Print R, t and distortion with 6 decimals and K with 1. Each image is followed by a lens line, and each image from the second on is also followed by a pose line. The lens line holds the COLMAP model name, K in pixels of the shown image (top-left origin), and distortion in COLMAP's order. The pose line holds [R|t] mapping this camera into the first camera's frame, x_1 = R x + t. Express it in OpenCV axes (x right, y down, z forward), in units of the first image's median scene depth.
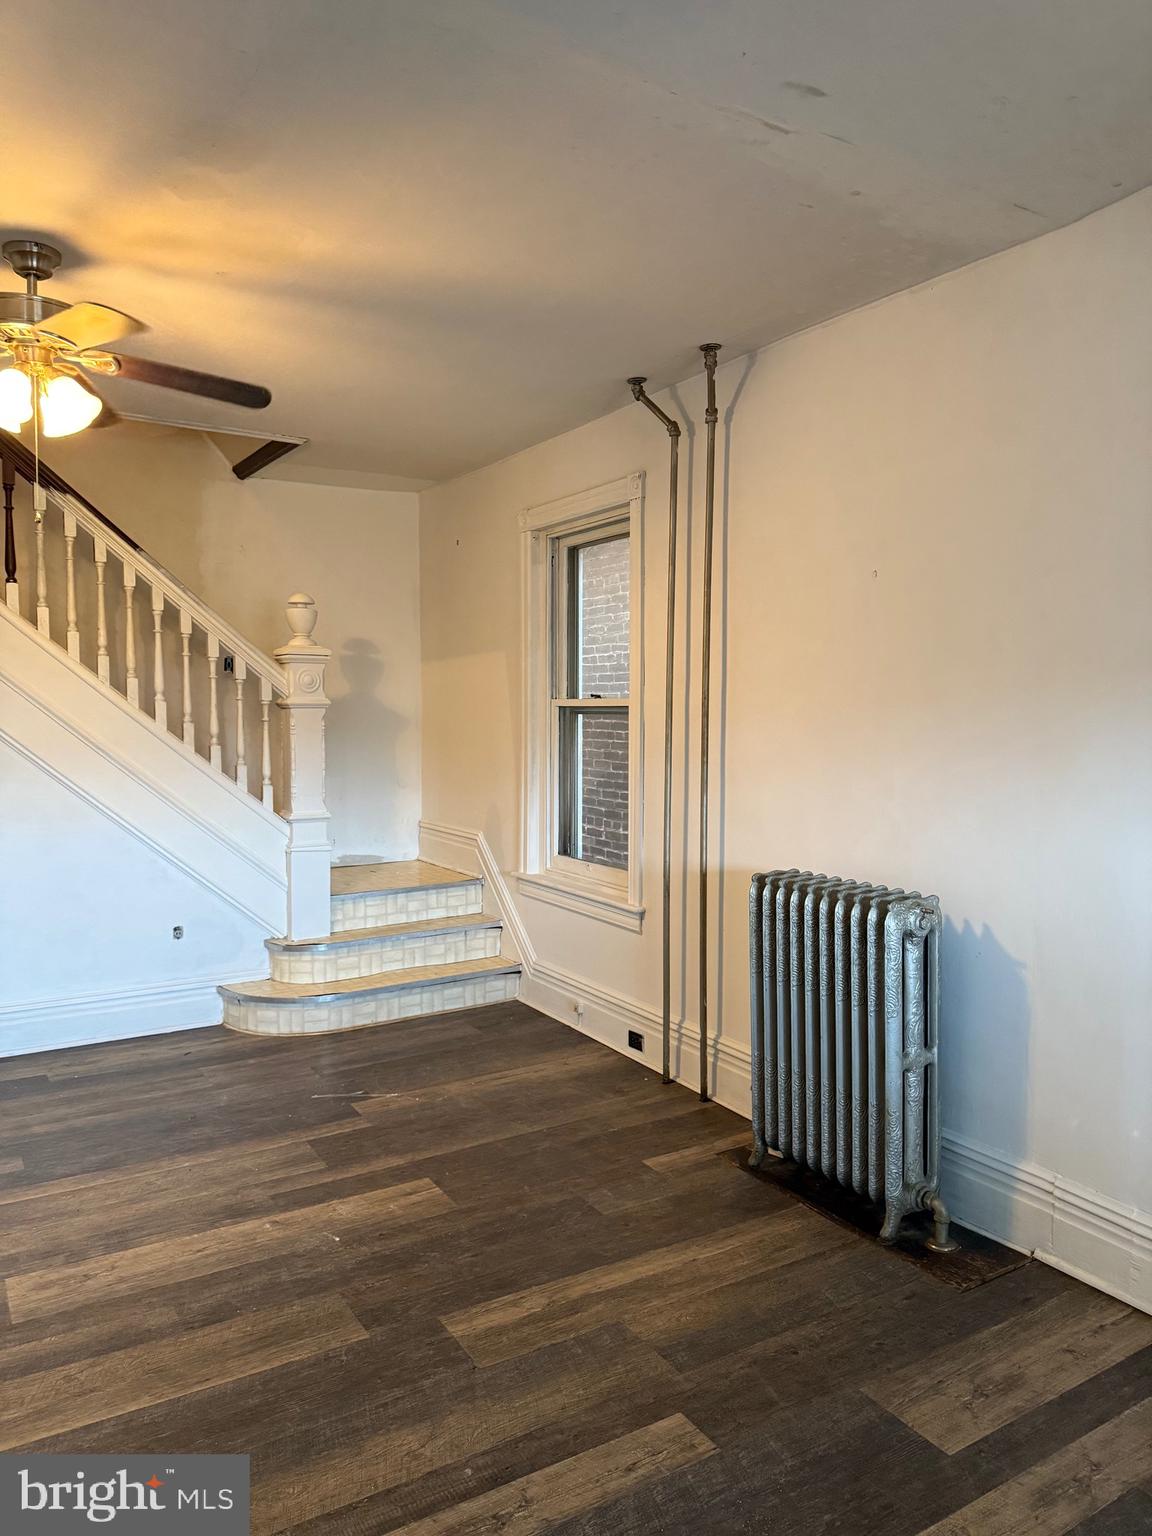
lens RADIAL K [[1096.2, 0, 574.2], [0, 1096.2, 770.2], [0, 0, 1]] dist [0.026276, -0.017461]
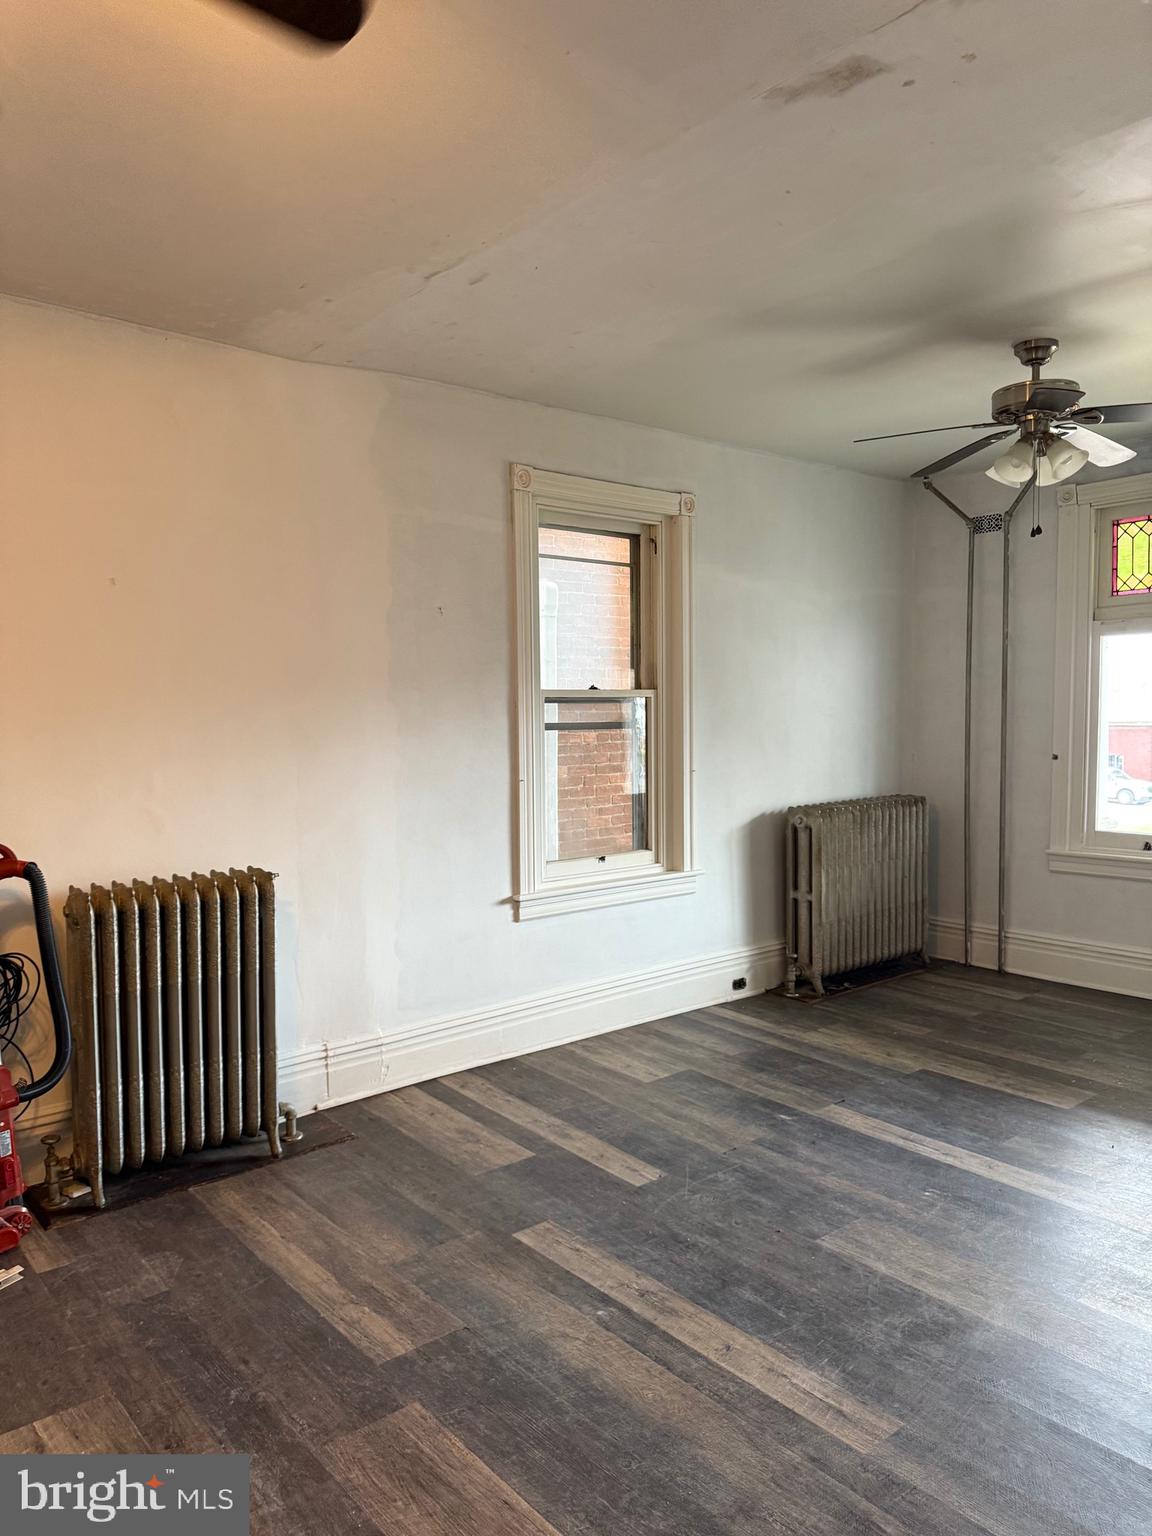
lens RADIAL K [[1096.2, 0, 572.7], [0, 1096.2, 762.4], [0, 0, 1]] dist [0.026276, -0.017461]
pose [[-0.146171, -0.052316, 0.987875, -1.055211], [0.074882, 0.995151, 0.063782, -0.055152], [-0.986421, 0.083297, -0.141544, 0.943702]]
